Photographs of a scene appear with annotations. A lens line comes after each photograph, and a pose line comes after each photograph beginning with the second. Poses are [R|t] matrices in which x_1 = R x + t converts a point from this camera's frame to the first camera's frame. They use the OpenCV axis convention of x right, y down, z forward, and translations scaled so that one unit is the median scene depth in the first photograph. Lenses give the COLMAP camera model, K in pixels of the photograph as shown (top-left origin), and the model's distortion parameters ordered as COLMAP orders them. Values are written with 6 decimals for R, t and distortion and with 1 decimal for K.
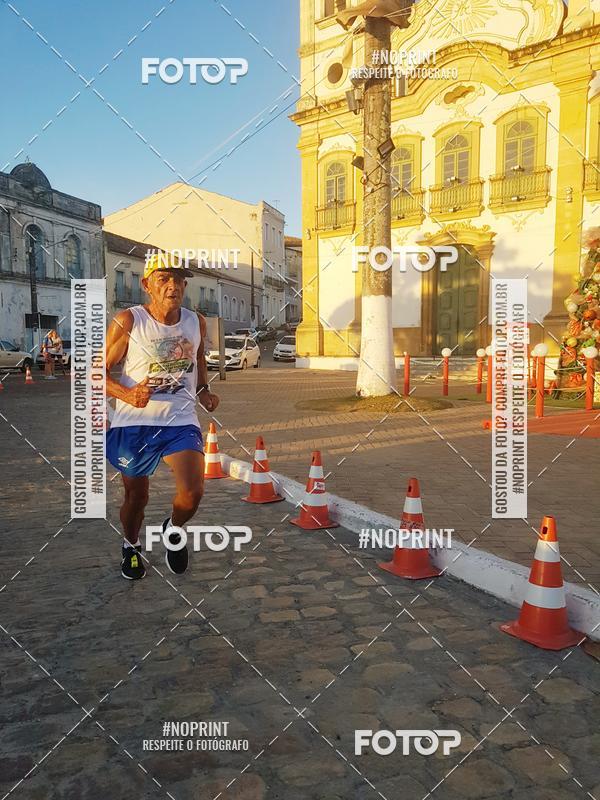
lens RADIAL K [[591.4, 0, 346.0], [0, 591.4, 424.9], [0, 0, 1]] dist [0.066464, -0.115979]
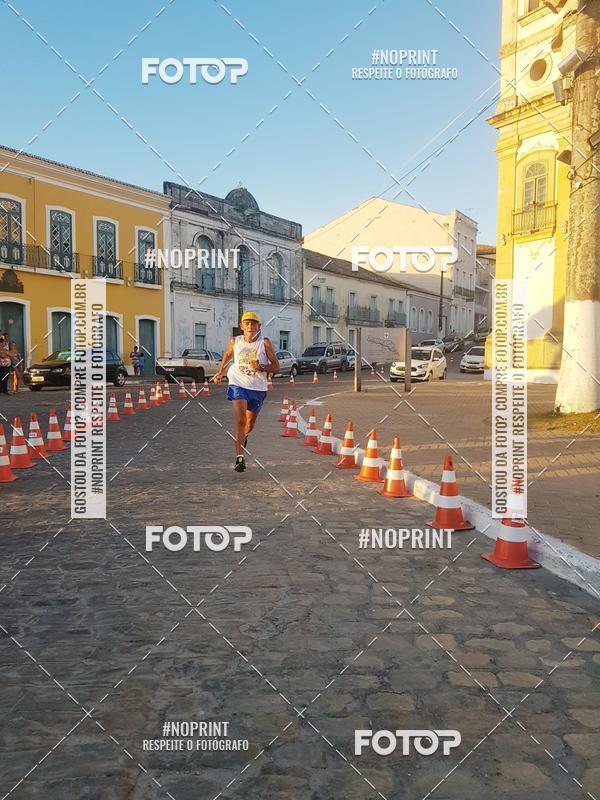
lens RADIAL K [[604.8, 0, 359.8], [0, 604.8, 416.2], [0, 0, 1]] dist [0.048635, -0.112733]
pose [[0.960431, 0.029668, -0.276934, -0.009559], [-0.039697, 0.998741, -0.030675, -0.002591], [0.275675, 0.040455, 0.960399, 0.032859]]
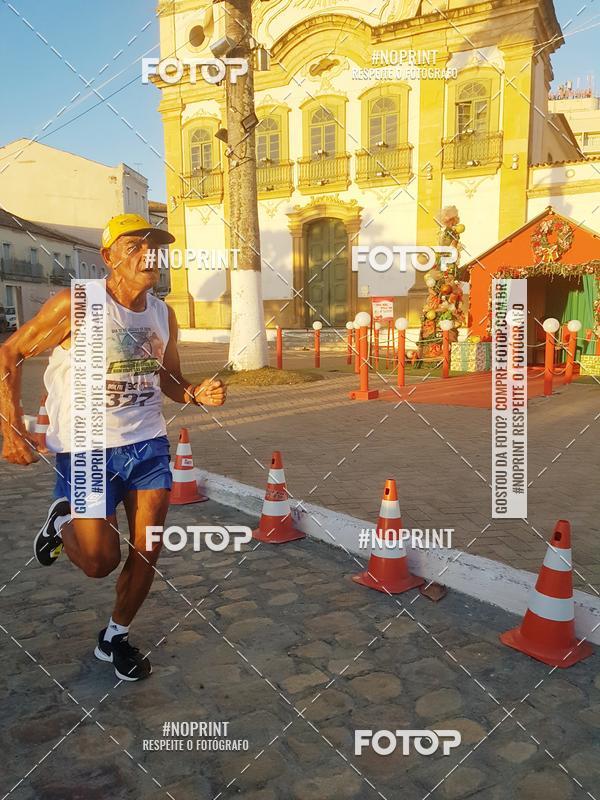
lens RADIAL K [[602.6, 0, 336.5], [0, 602.6, 397.0], [0, 0, 1]] dist [0.105490, -0.132766]
pose [[0.982292, -0.024681, 0.185724, 0.006111], [0.024576, 0.999694, 0.002868, -0.001549], [-0.185738, 0.001748, 0.982598, -0.028238]]
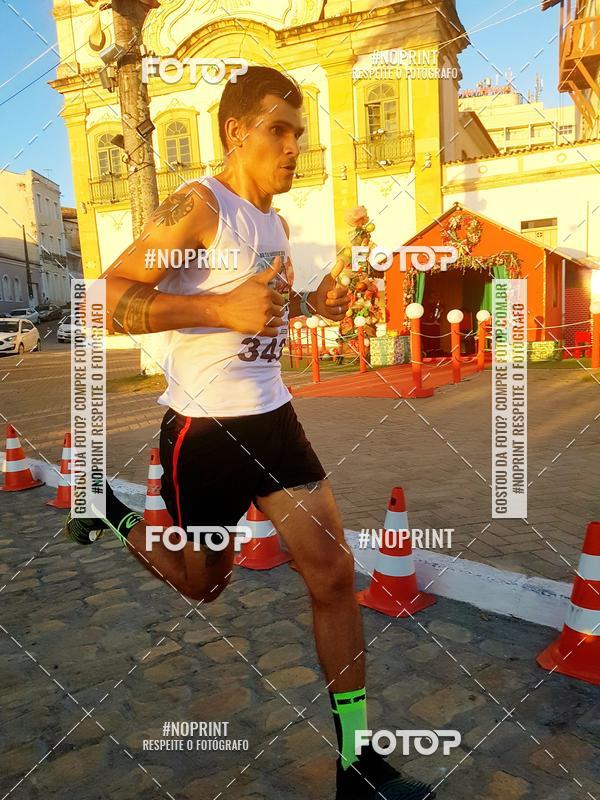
lens RADIAL K [[603.2, 0, 337.9], [0, 603.2, 391.8], [0, 0, 1]] dist [0.090375, -0.096287]
pose [[0.956379, -0.081910, 0.280410, 0.039255], [0.084891, 0.996389, 0.001518, 0.004822], [-0.279521, 0.022353, 0.959879, -0.058864]]
